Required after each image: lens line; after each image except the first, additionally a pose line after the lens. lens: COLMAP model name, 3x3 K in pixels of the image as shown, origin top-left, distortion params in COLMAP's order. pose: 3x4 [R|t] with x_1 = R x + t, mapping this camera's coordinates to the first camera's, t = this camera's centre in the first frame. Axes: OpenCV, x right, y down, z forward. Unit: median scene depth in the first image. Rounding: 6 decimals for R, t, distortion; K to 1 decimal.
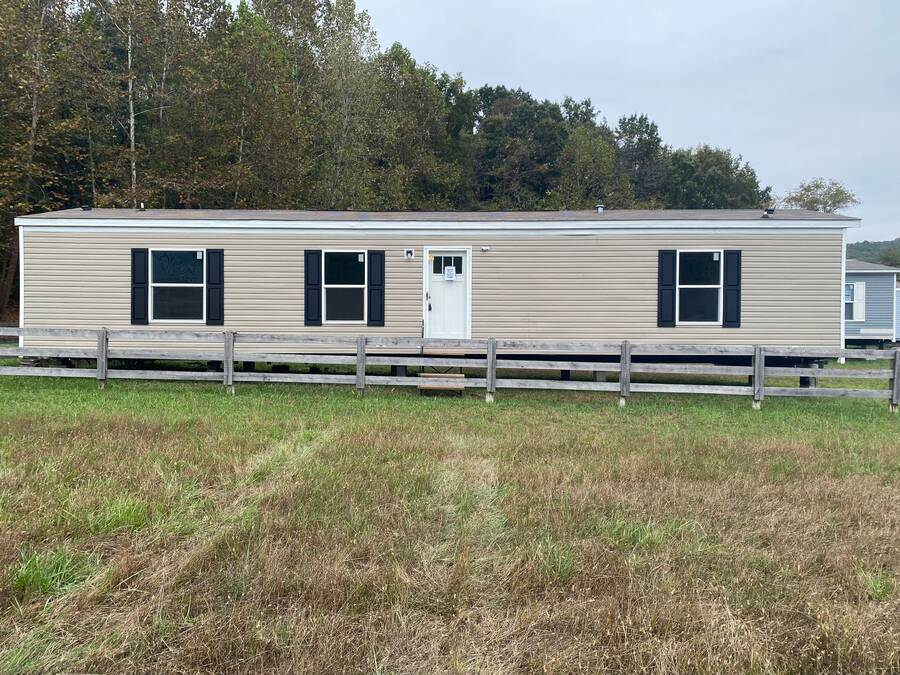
lens RADIAL K [[678.0, 0, 449.4], [0, 678.0, 326.3], [0, 0, 1]] dist [0.062773, -0.066630]
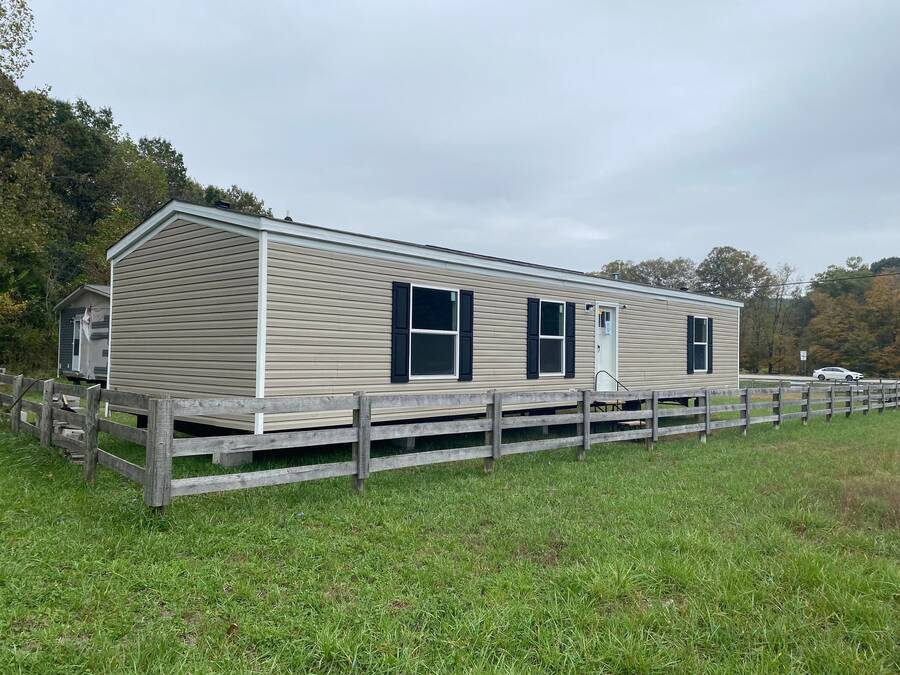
lens RADIAL K [[678.0, 0, 449.4], [0, 678.0, 326.3], [0, 0, 1]] dist [0.062773, -0.066630]
pose [[0.715161, 0.037909, 0.697931, -0.896071], [-0.005341, 0.998795, -0.048778, -0.029713], [-0.698940, 0.031157, 0.714502, 0.429478]]
